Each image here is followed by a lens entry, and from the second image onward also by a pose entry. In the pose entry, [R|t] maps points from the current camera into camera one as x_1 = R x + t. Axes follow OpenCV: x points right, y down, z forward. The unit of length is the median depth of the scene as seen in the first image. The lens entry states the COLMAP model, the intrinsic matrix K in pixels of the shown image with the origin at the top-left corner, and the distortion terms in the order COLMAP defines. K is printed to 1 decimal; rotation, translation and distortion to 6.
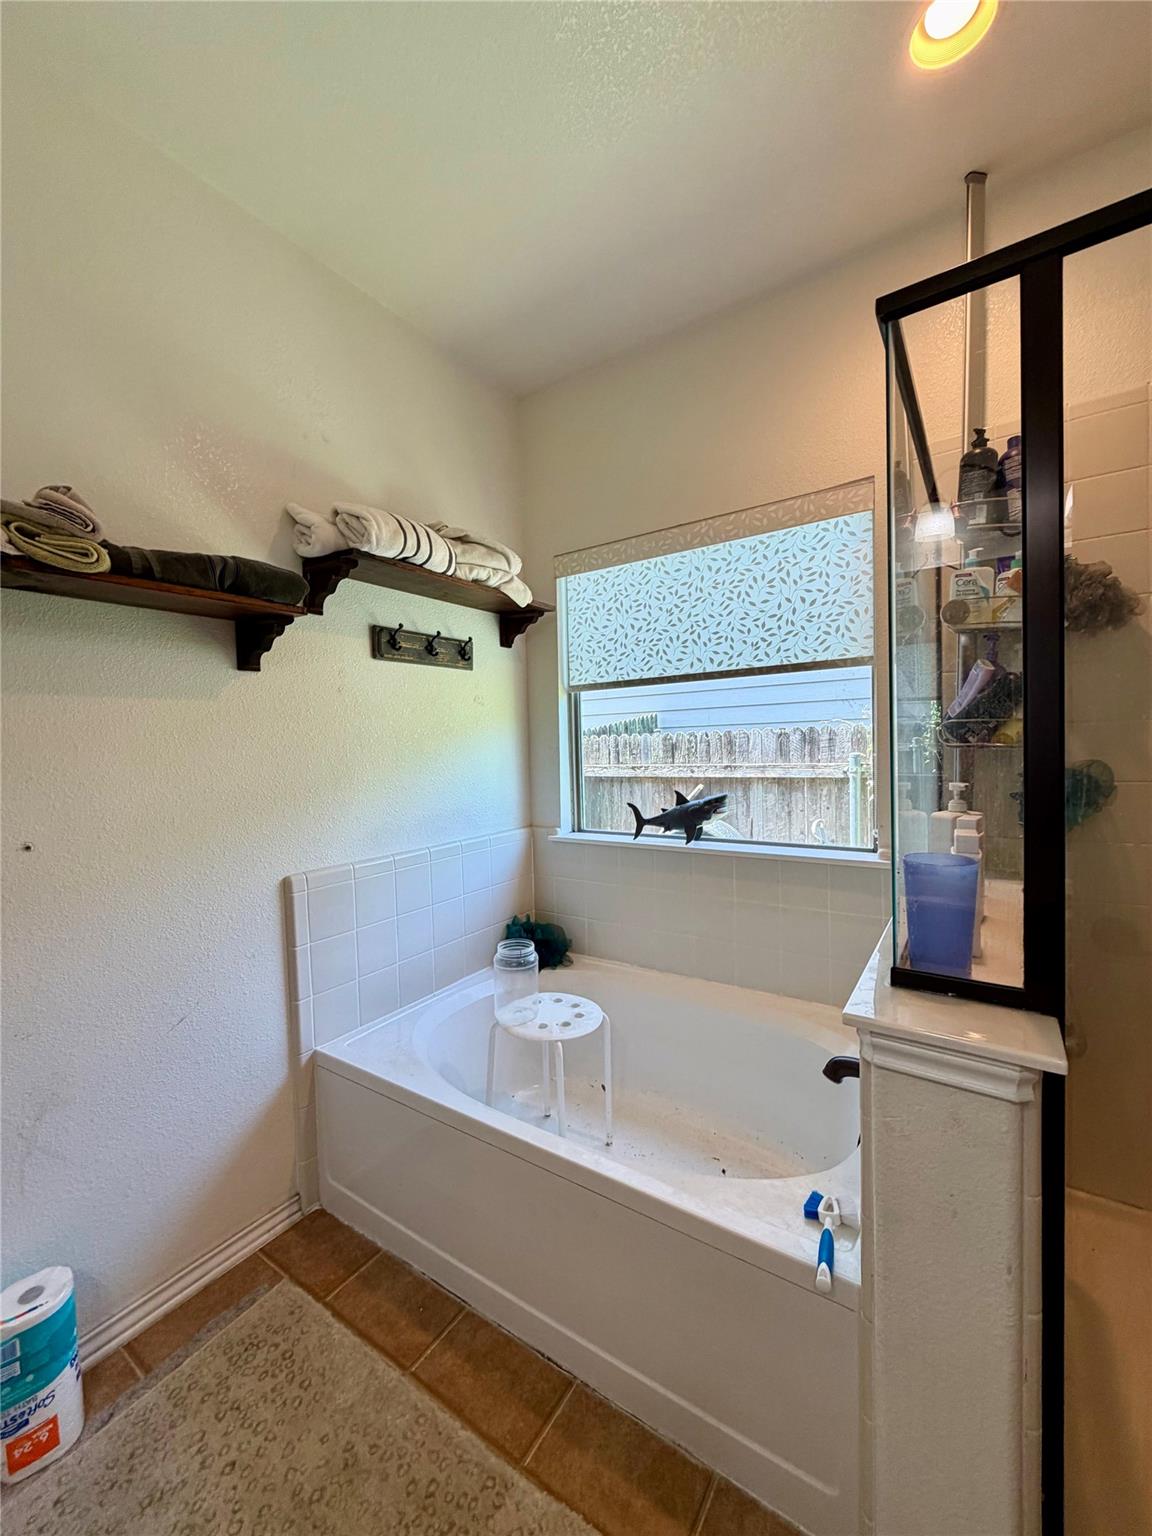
lens RADIAL K [[613.1, 0, 576.4], [0, 613.1, 767.2], [0, 0, 1]] dist [0.000272, 0.000001]
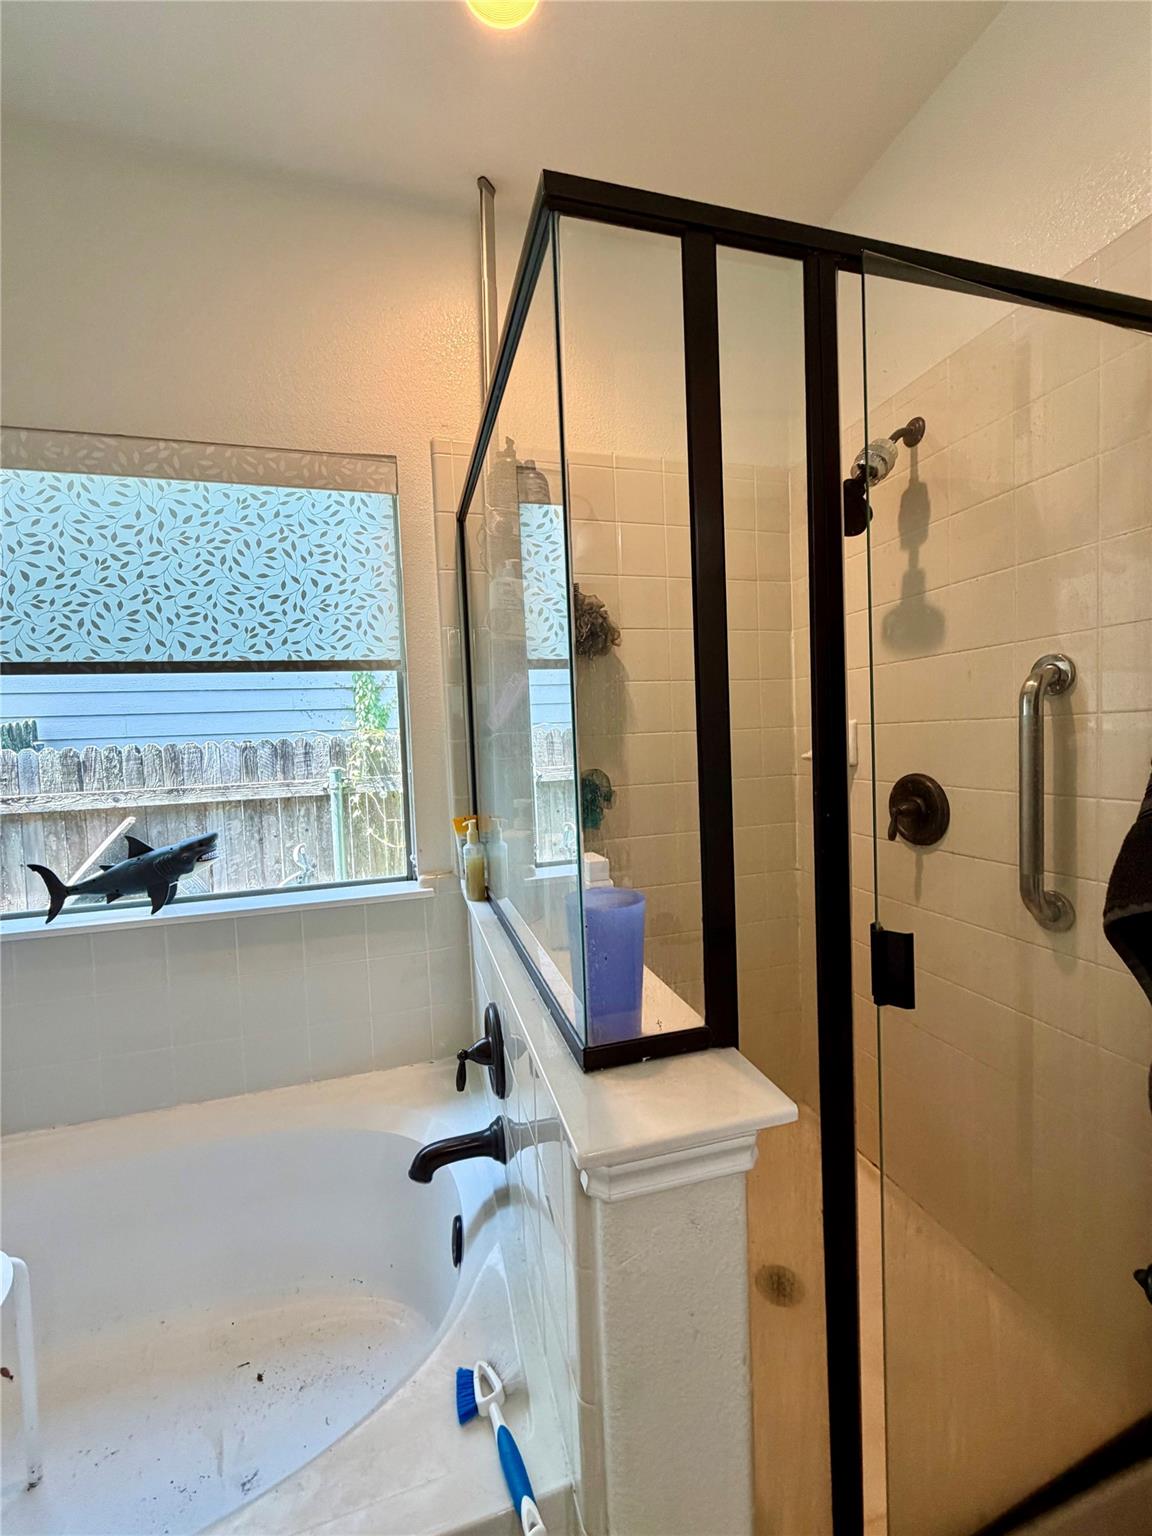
lens RADIAL K [[613.1, 0, 576.7], [0, 613.1, 766.1], [0, 0, 1]] dist [0.000272, 0.000001]
pose [[0.641628, -0.032864, 0.766312, -0.032775], [0.048922, 0.998801, 0.001872, -0.015215], [-0.765454, 0.036288, 0.642466, 0.208892]]
